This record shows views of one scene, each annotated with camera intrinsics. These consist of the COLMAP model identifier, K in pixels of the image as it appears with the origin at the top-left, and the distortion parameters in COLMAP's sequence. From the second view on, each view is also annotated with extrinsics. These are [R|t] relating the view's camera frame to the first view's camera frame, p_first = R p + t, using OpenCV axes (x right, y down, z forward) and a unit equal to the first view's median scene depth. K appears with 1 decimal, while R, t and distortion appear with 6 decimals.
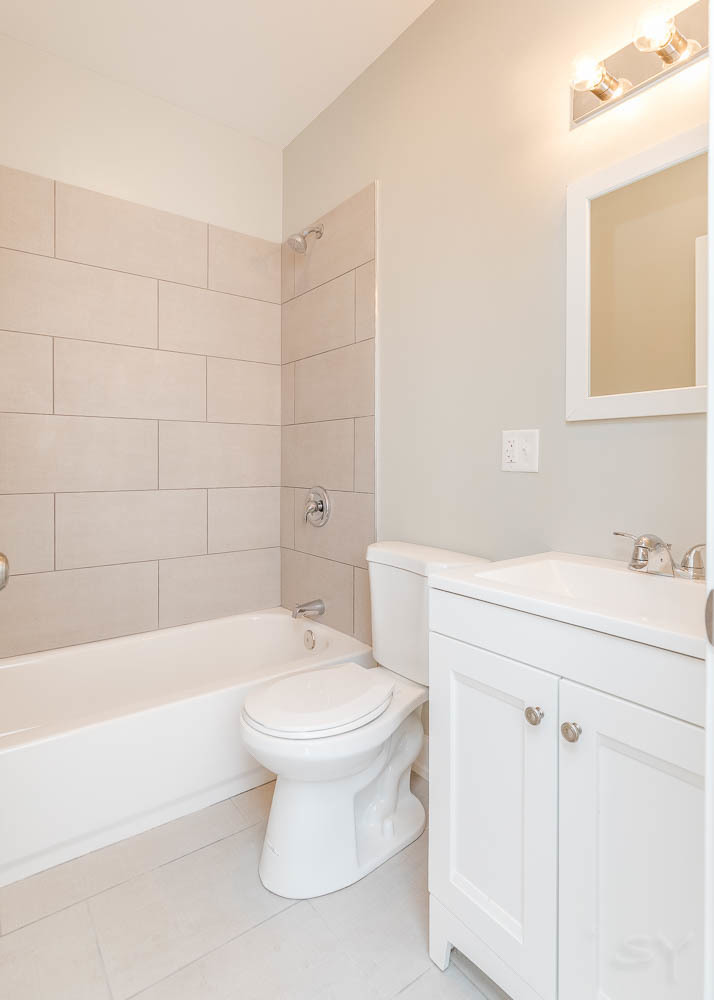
lens RADIAL K [[519.0, 0, 350.8], [0, 519.0, 465.8], [0, 0, 1]] dist [-0.010254, 0.001325]
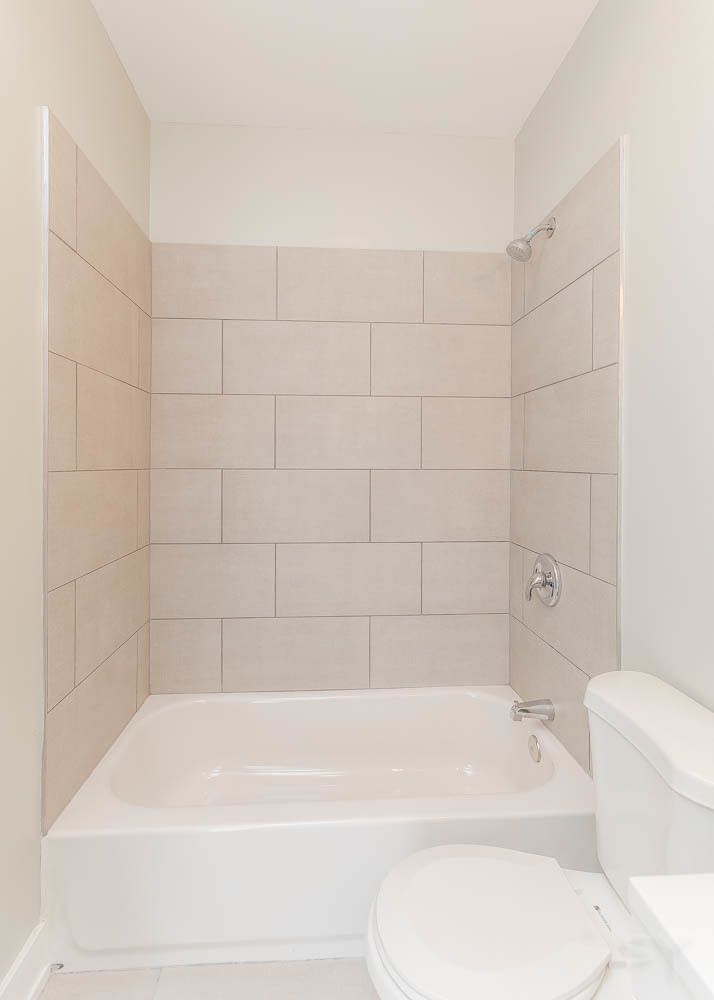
lens RADIAL K [[482.2, 0, 358.4], [0, 482.2, 466.6], [0, 0, 1]] dist [0.000434, 0.001409]
pose [[0.843200, 0.003980, -0.537585, 0.097029], [-0.001428, 0.999986, 0.005163, -0.106930], [0.537598, -0.003586, 0.843194, 0.255370]]
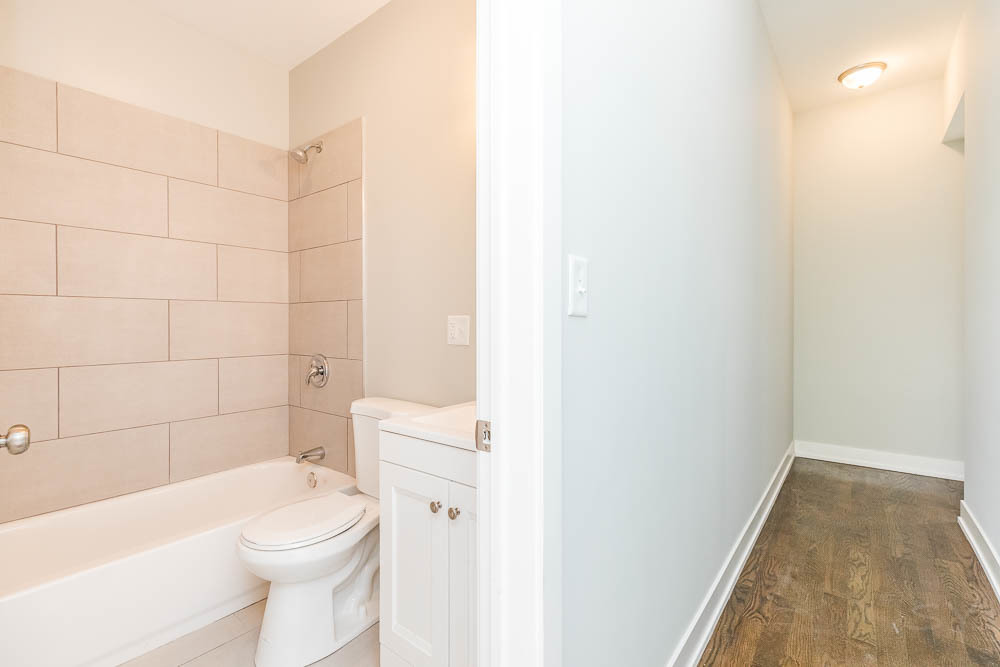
lens RADIAL K [[454.3, 0, 497.9], [0, 454.3, 323.9], [0, 0, 1]] dist [0.005841, -0.002345]
pose [[0.967120, -0.005830, 0.254253, 0.080896], [0.006738, 0.999974, -0.002701, -0.030107], [-0.254230, 0.004326, 0.967134, -0.167494]]
